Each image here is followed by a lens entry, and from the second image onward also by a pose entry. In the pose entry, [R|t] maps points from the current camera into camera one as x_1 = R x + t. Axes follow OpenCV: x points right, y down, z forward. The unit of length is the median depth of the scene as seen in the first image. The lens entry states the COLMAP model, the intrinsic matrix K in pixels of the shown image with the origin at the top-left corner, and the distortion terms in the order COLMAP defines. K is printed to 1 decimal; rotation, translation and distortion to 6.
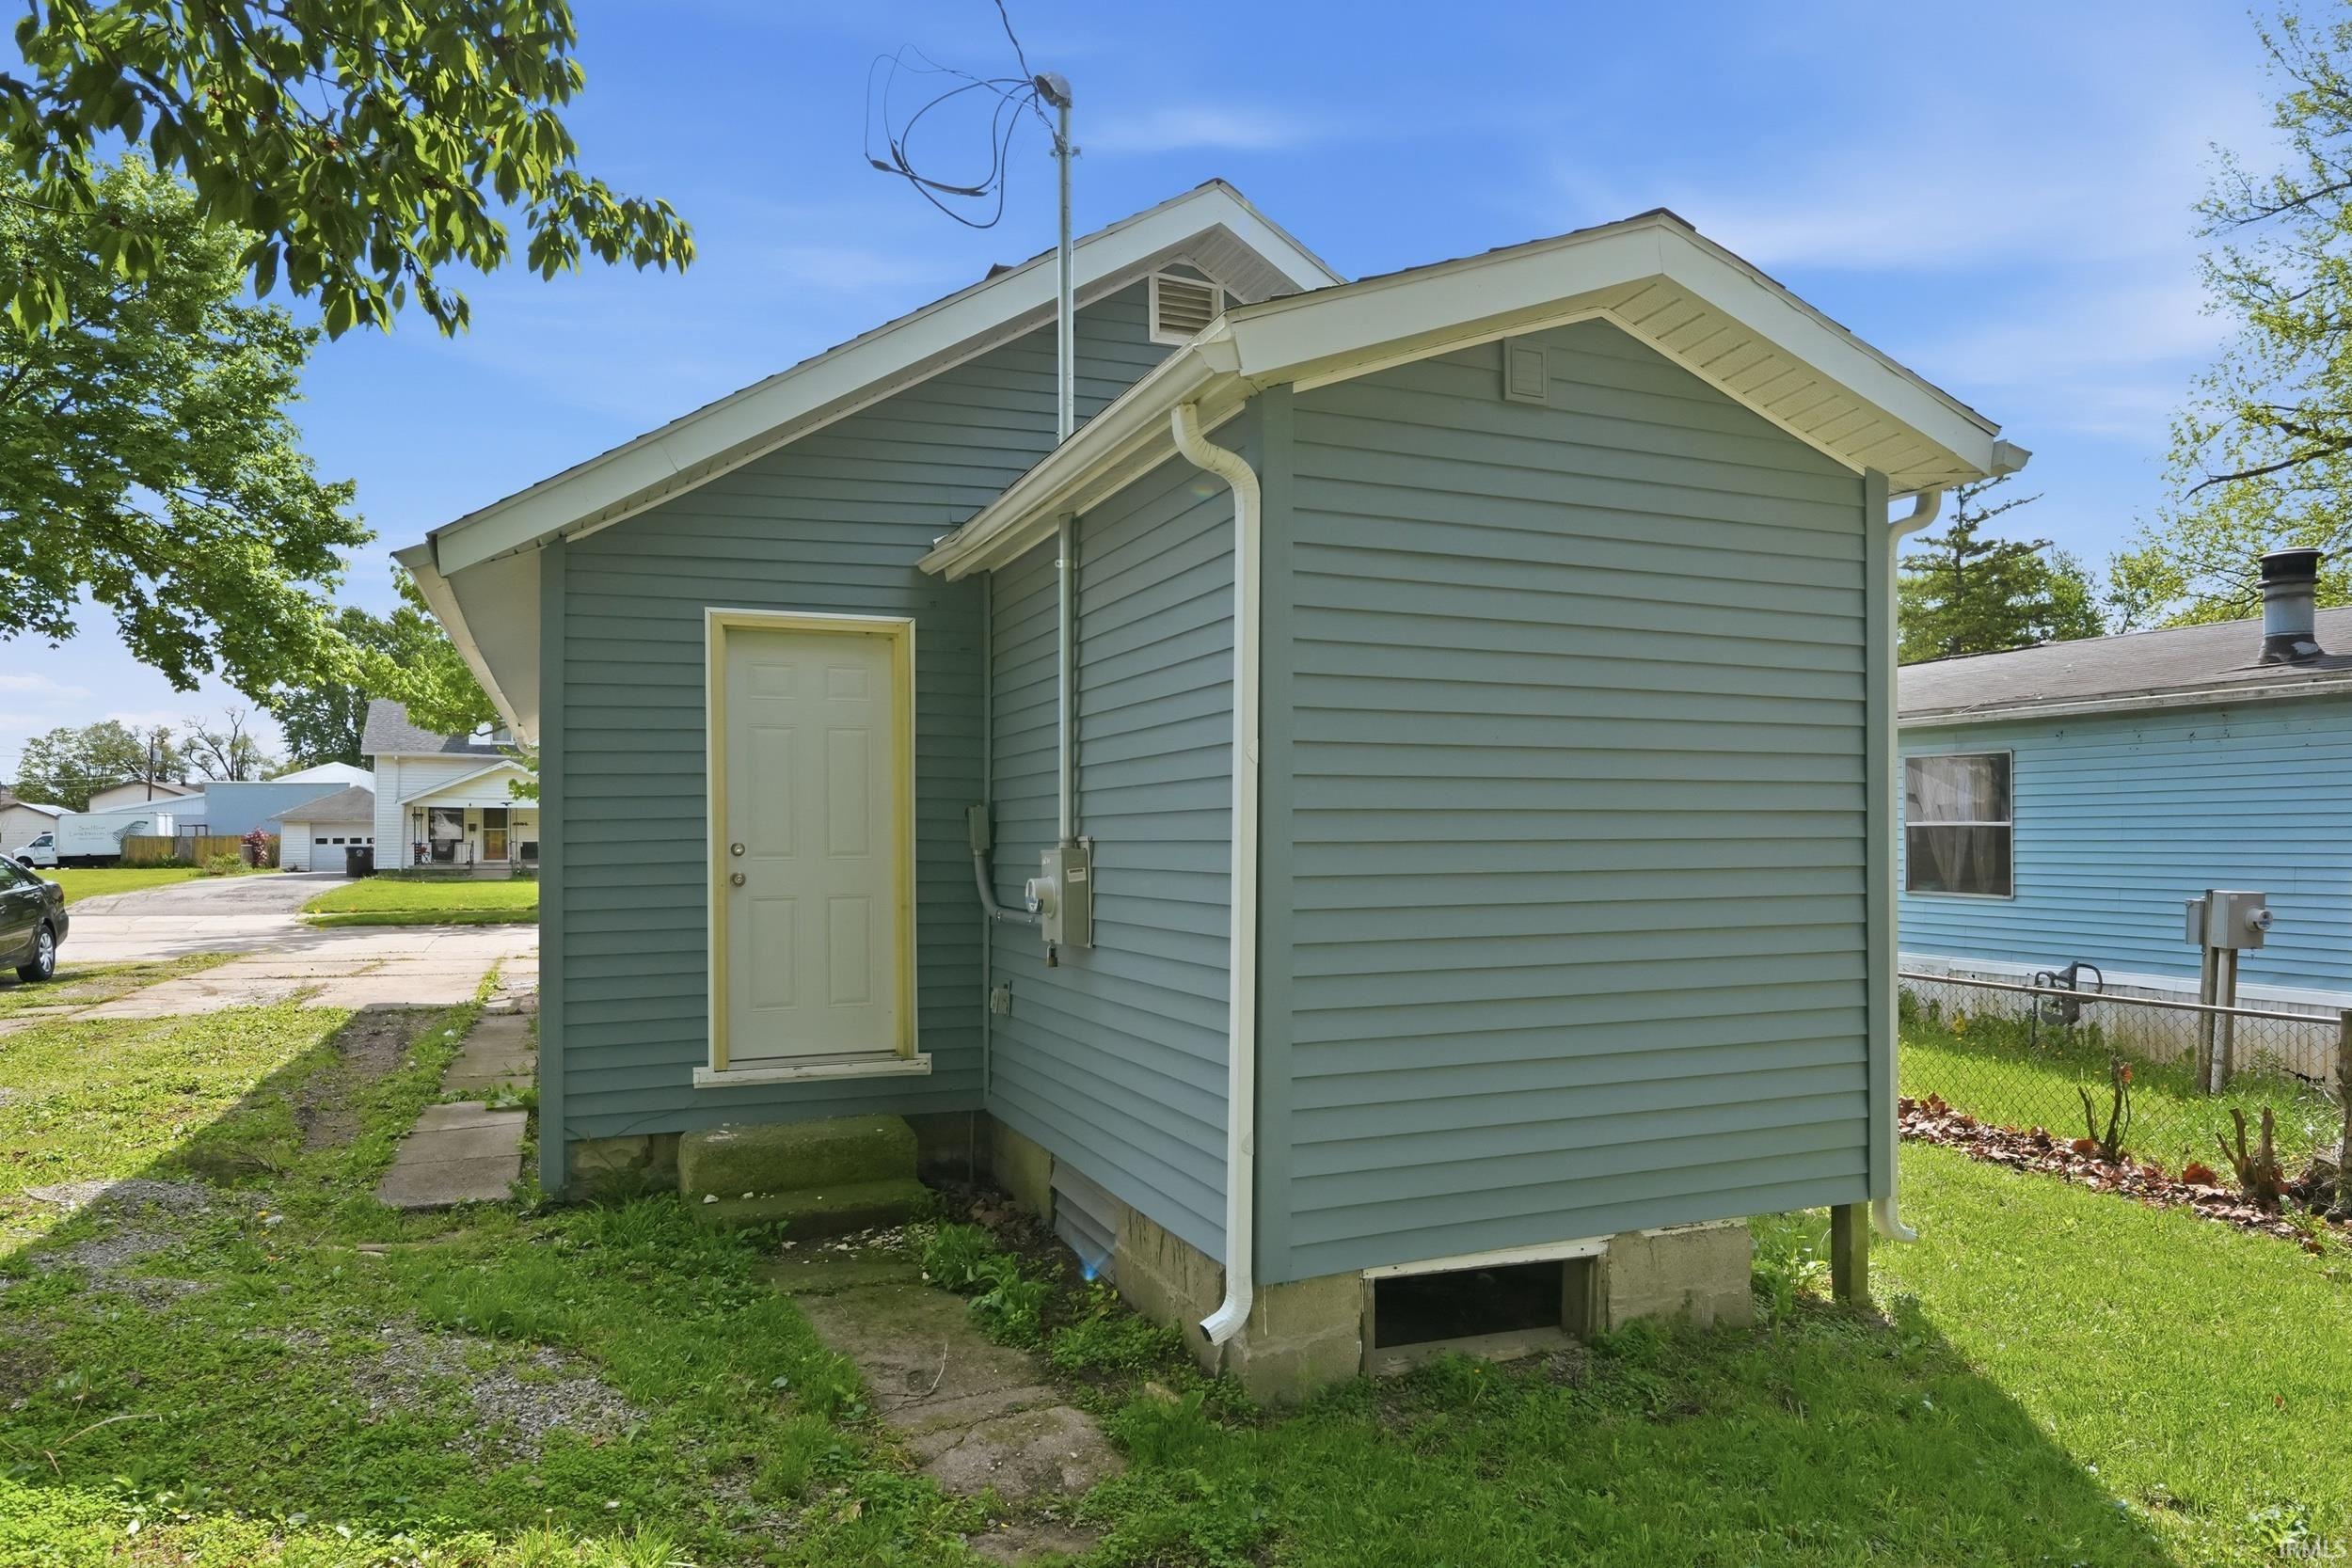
lens RADIAL K [[1415.9, 0, 1140.1], [0, 1415.9, 830.8], [0, 0, 1]] dist [-0.004659, 0.000164]
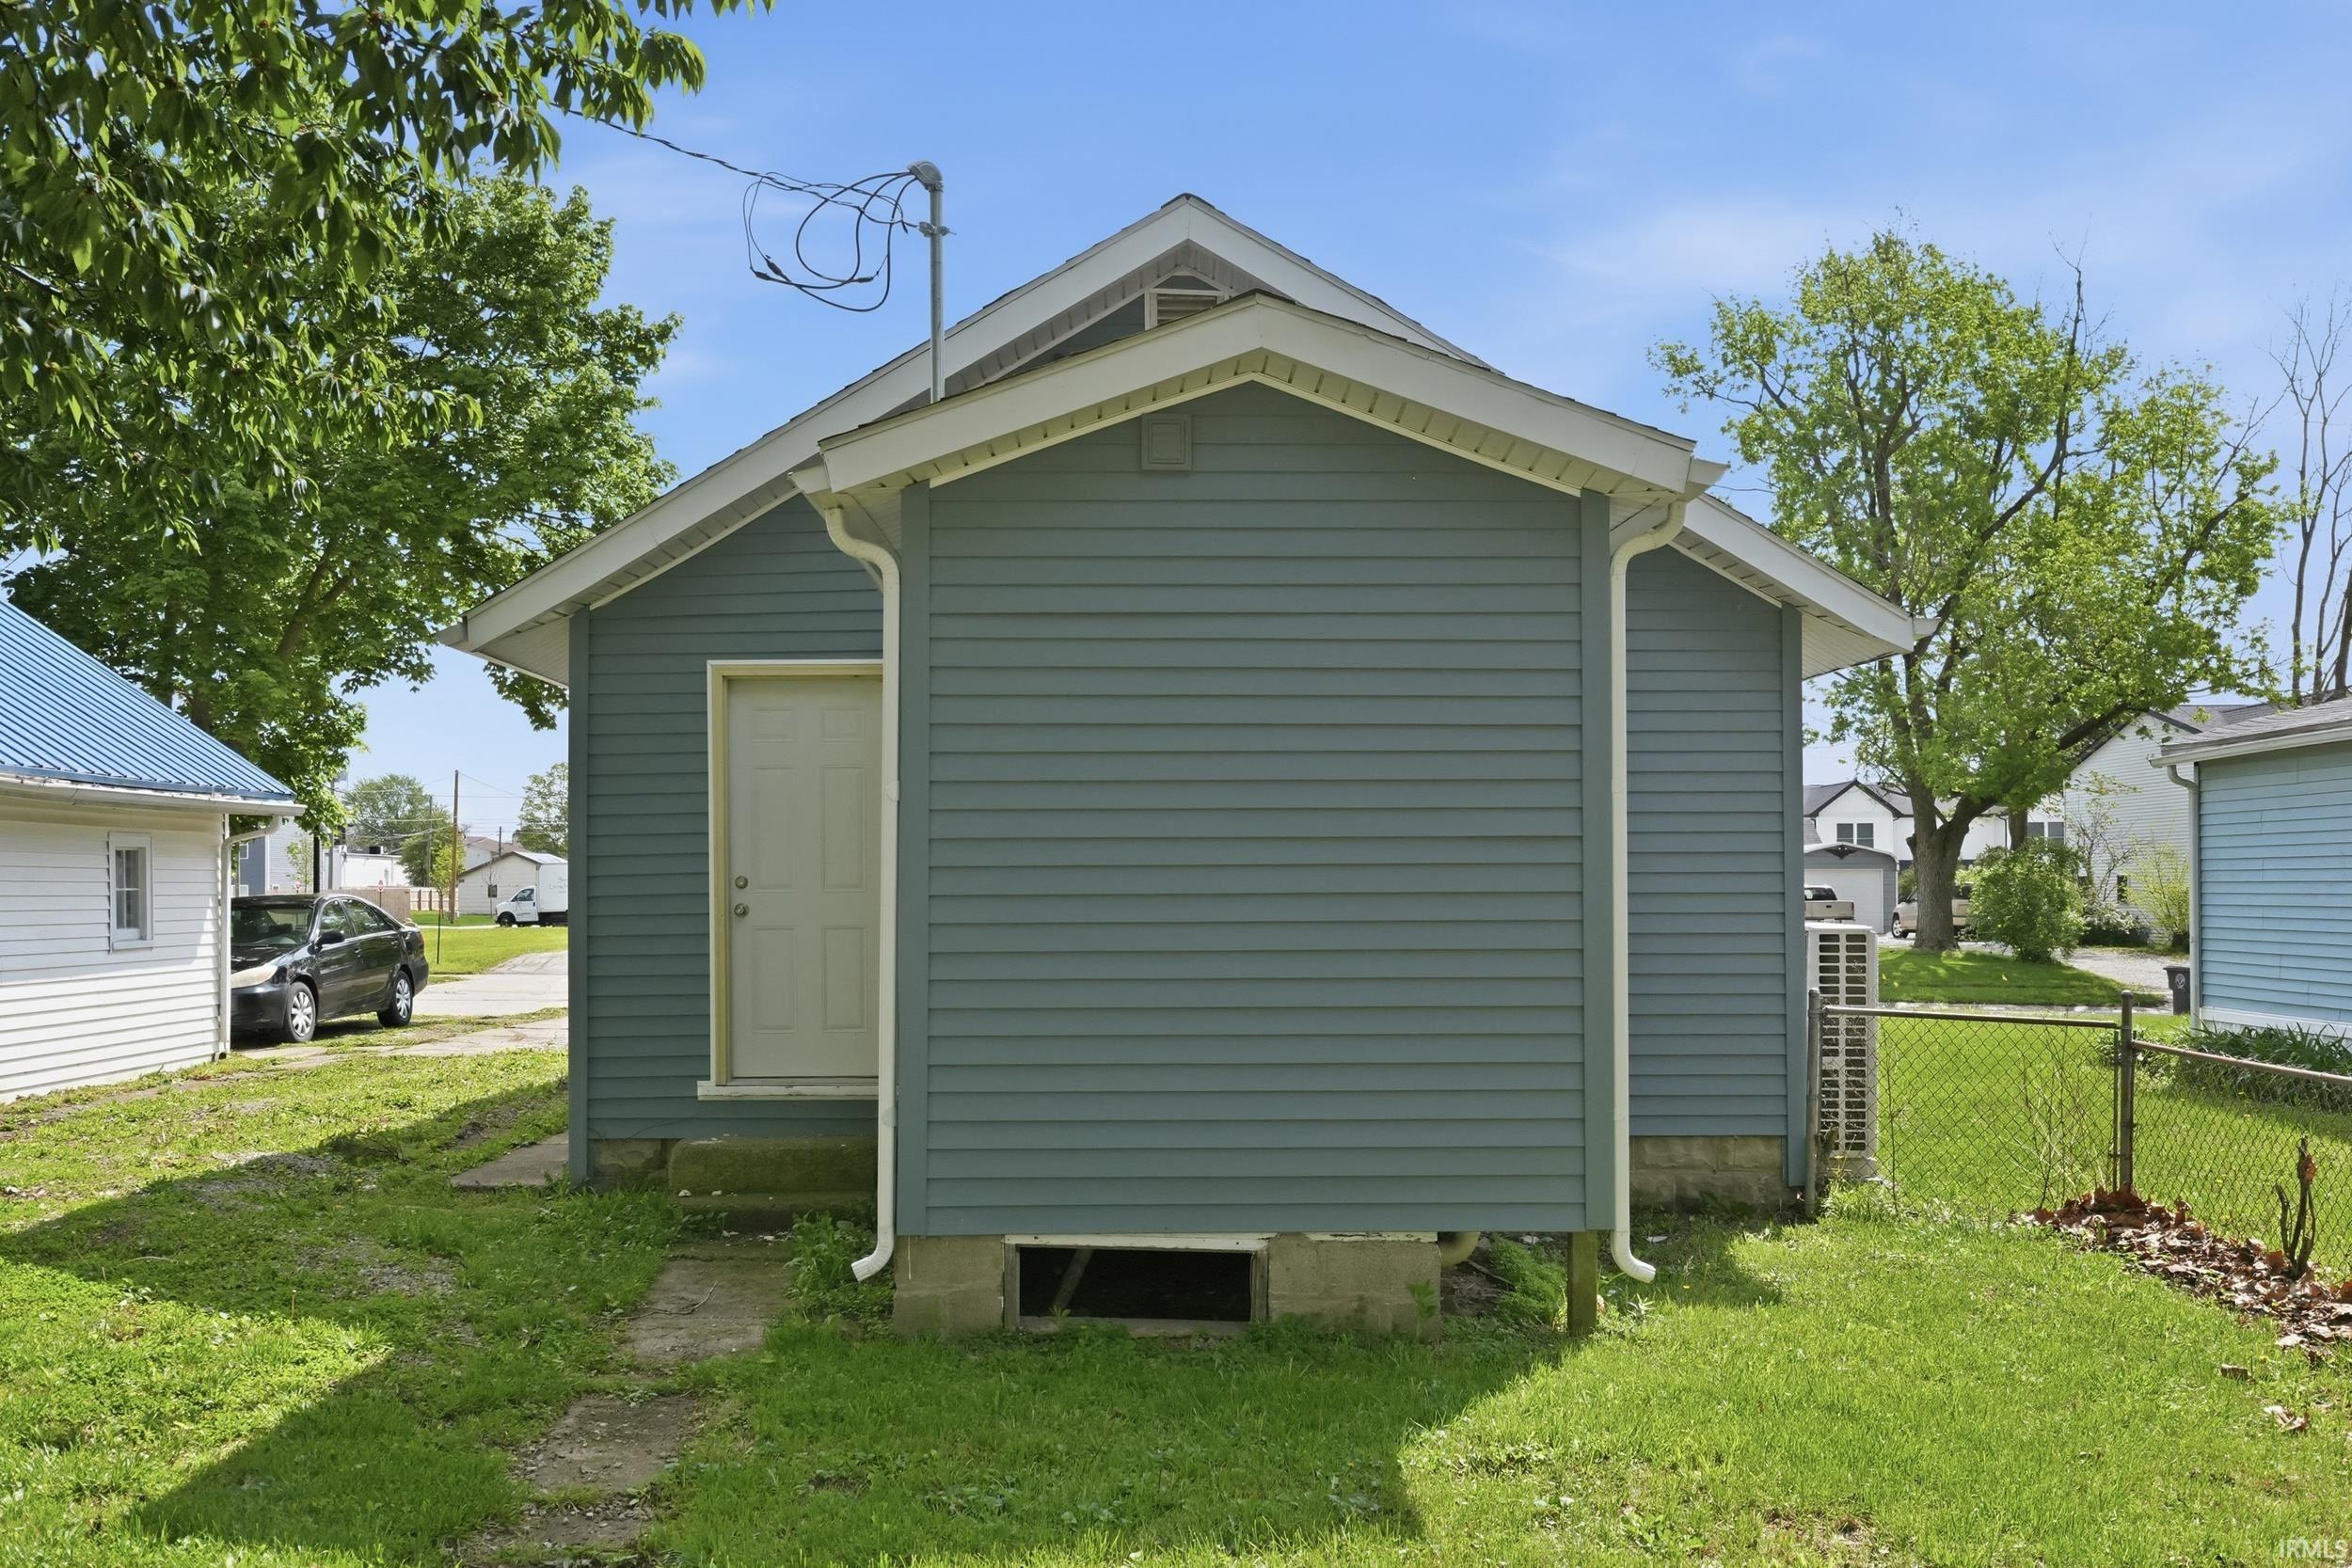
lens RADIAL K [[2062.2, 0, 1187.8], [0, 2062.2, 891.4], [0, 0, 1]] dist [-0.000459, -0.039901]
pose [[0.931322, 0.000355, -0.364197, 0.698286], [0.000604, 0.999997, 0.002520, 0.018302], [0.364196, -0.002567, 0.931319, -0.395833]]
